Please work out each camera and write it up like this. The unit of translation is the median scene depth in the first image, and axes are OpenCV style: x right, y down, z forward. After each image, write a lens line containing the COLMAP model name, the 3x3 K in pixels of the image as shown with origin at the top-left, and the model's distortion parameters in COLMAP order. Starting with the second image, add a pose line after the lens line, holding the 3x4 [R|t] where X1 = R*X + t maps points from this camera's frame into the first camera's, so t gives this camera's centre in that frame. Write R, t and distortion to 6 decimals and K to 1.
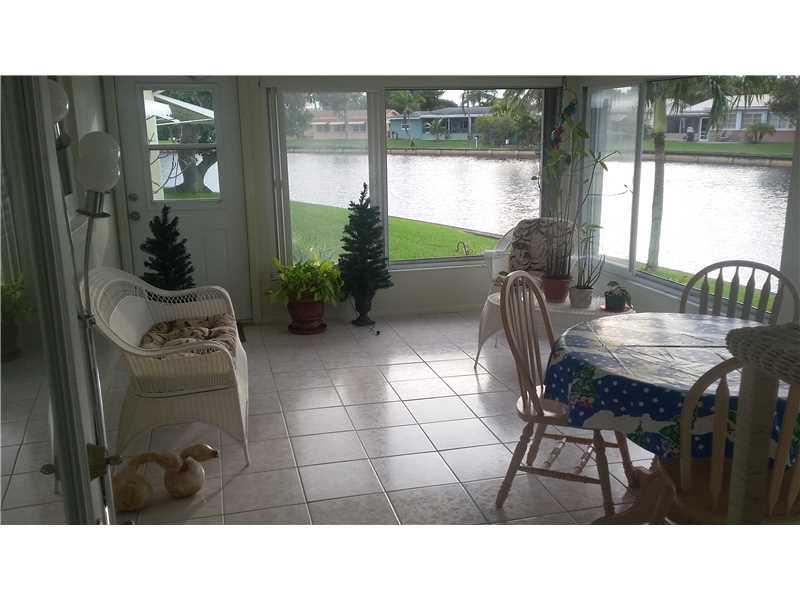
lens RADIAL K [[730.9, 0, 400.0], [0, 730.9, 300.0], [0, 0, 1]] dist [0.103506, -0.002254]
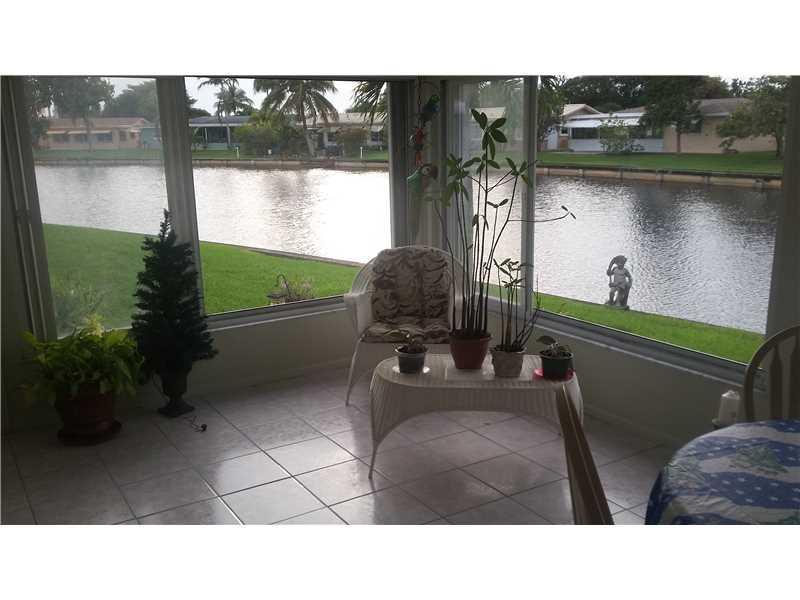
lens RADIAL K [[716.4, 0, 400.0], [0, 716.4, 300.0], [0, 0, 1]] dist [0.025709, -0.010131]
pose [[0.944941, -0.075356, 0.318447, -0.058860], [0.077993, 0.996944, 0.004482, -0.059737], [-0.317811, 0.020601, 0.947930, 0.288007]]
